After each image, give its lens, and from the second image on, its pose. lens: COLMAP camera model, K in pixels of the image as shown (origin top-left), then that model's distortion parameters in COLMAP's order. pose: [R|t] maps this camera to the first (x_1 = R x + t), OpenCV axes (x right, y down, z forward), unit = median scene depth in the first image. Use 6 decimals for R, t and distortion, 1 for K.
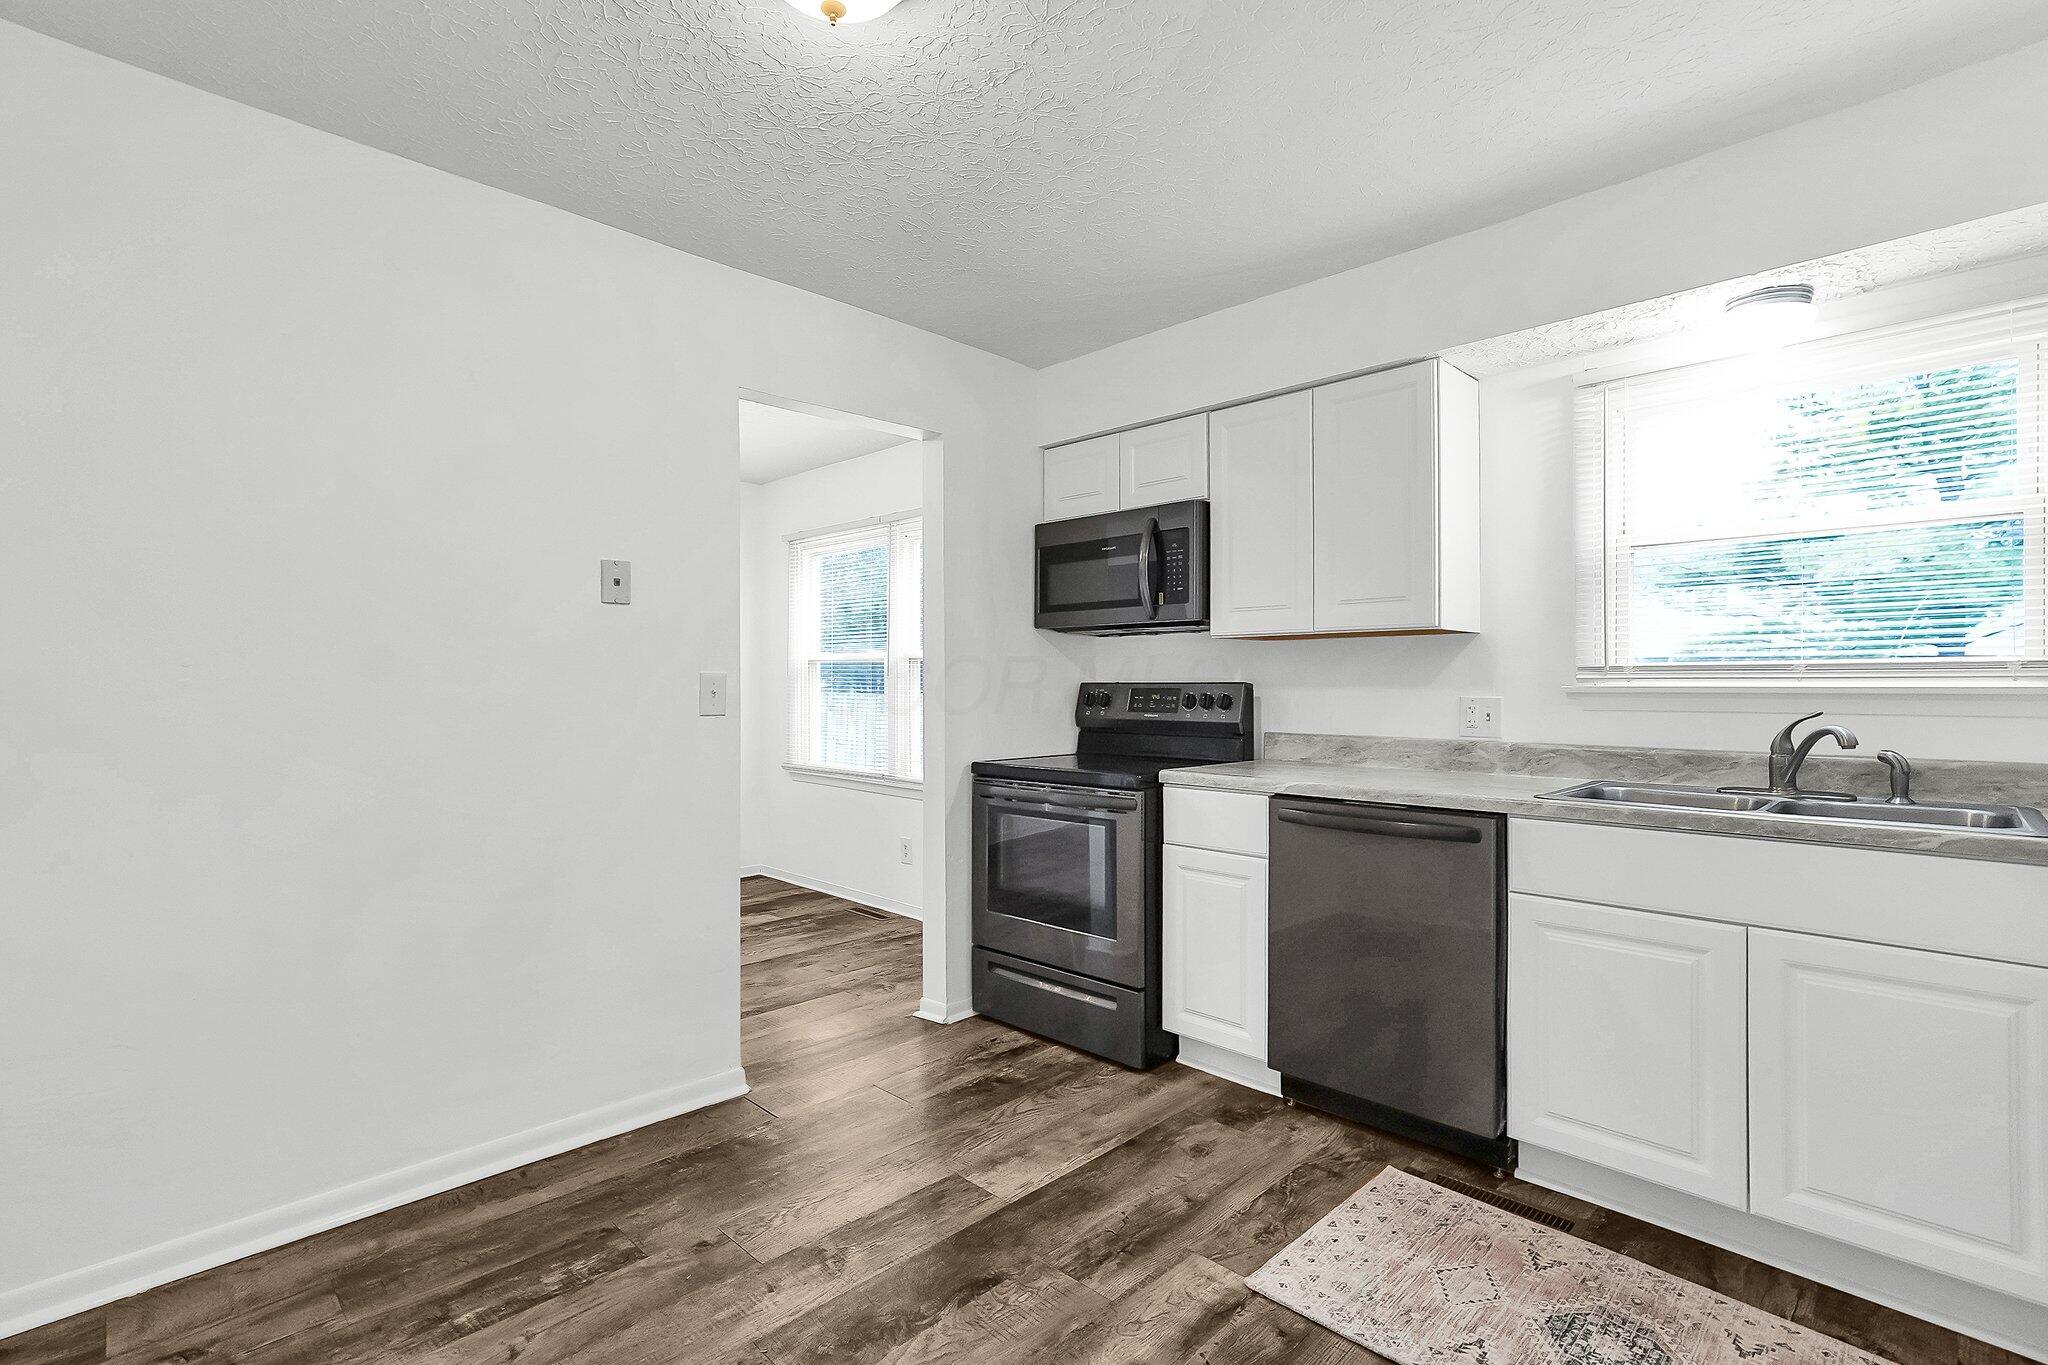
lens RADIAL K [[951.2, 0, 1024.0], [0, 951.2, 682.5], [0, 0, 1]] dist [-0.001838, 0.000120]
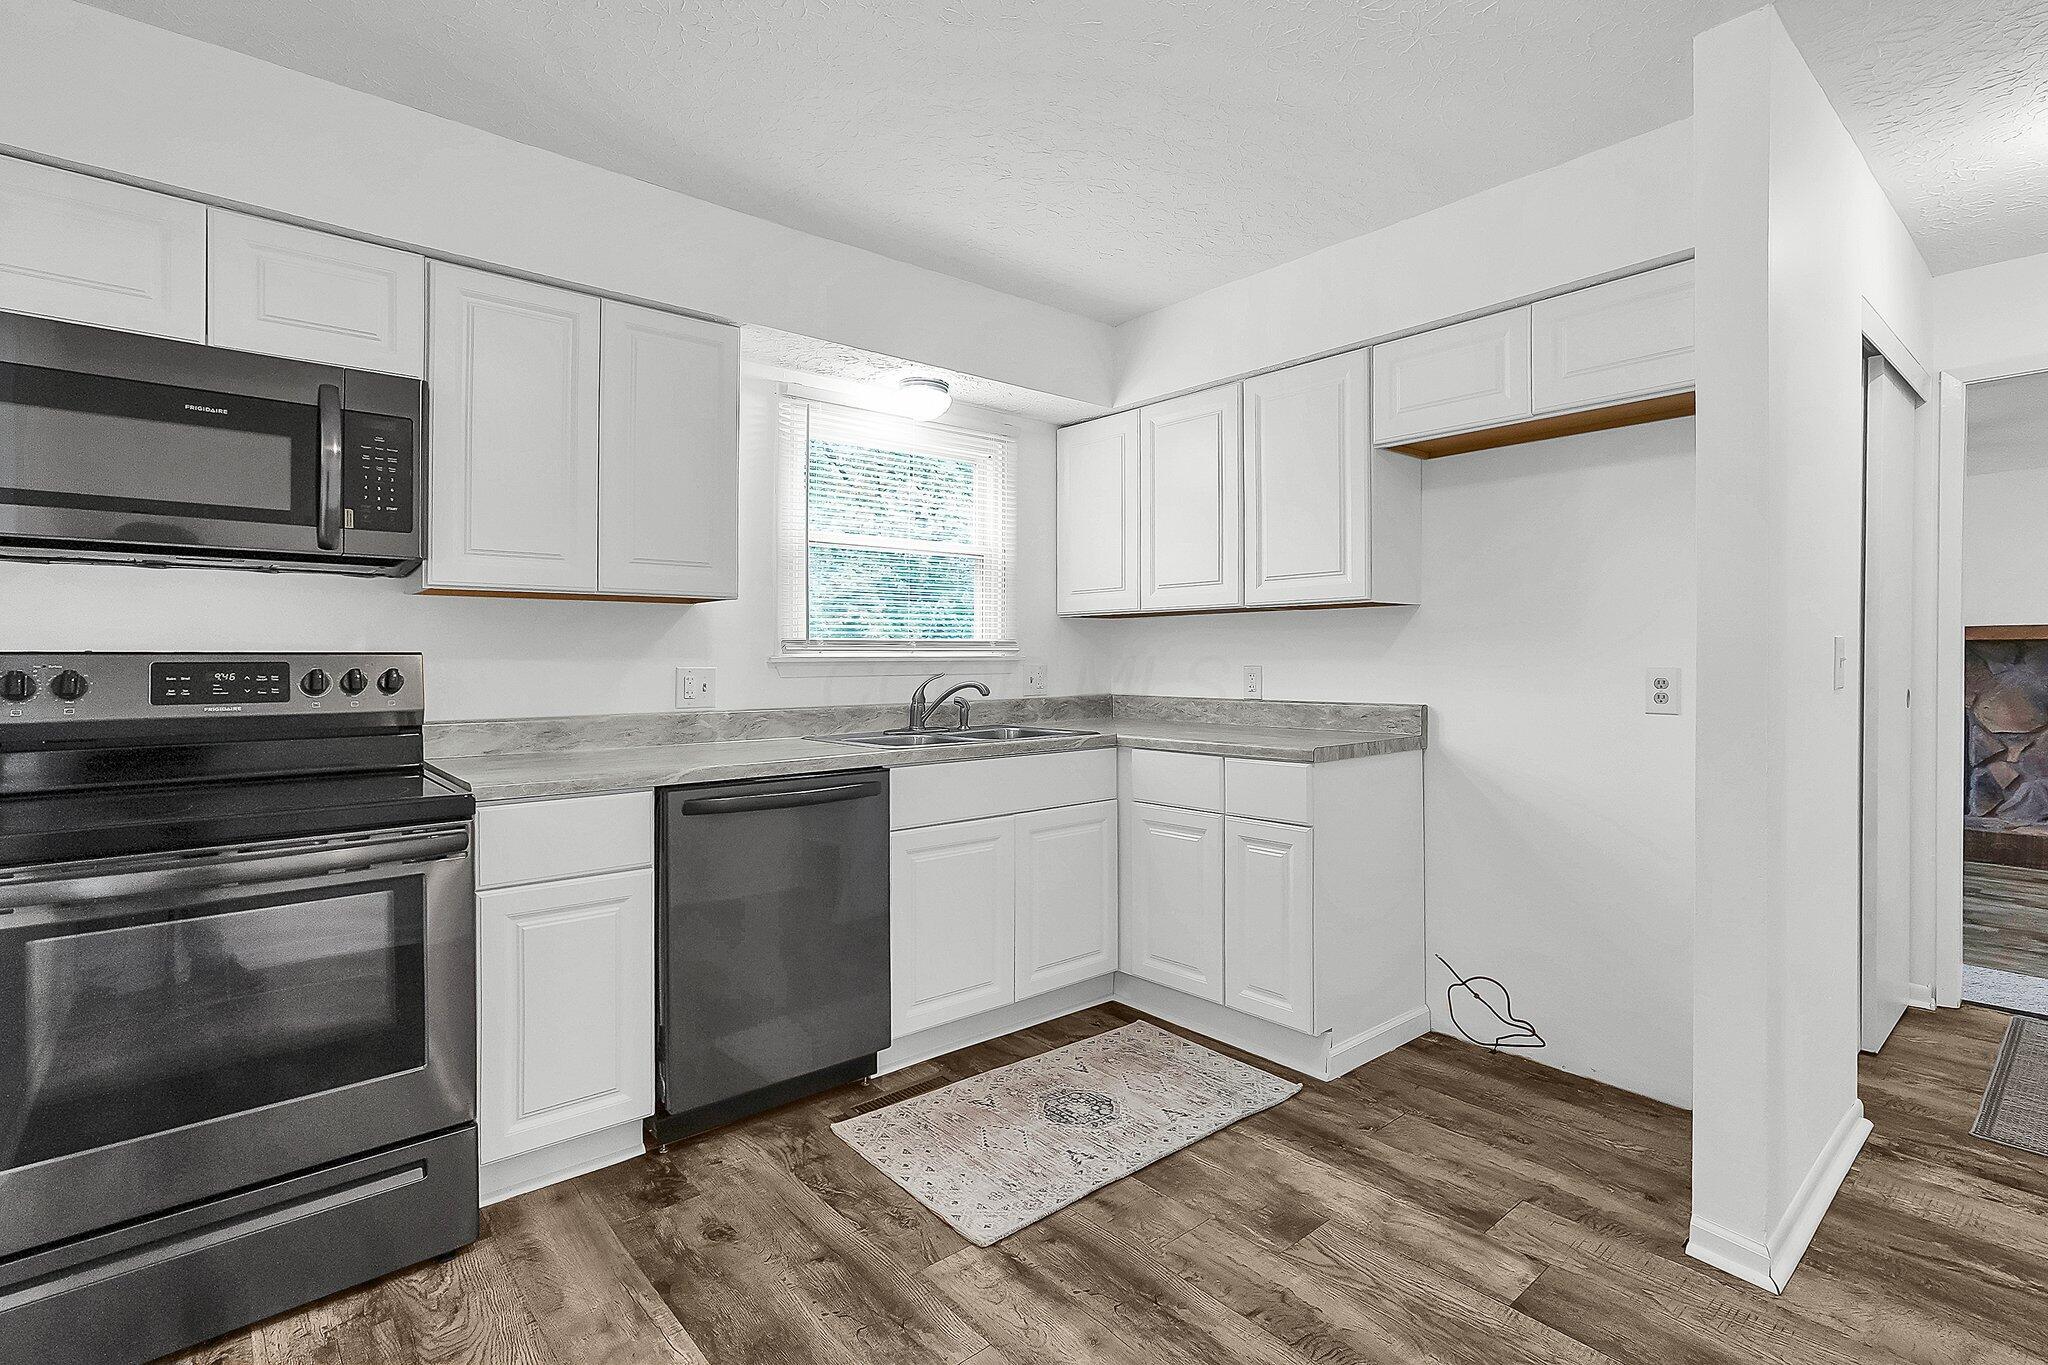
lens RADIAL K [[975.8, 0, 1028.1], [0, 975.8, 661.0], [0, 0, 1]] dist [-0.002241, 0.000609]
pose [[0.070908, -0.006424, 0.997462, -0.601731], [-0.000413, 0.999979, 0.006470, 0.001470], [-0.997483, -0.000871, 0.070904, 0.662983]]
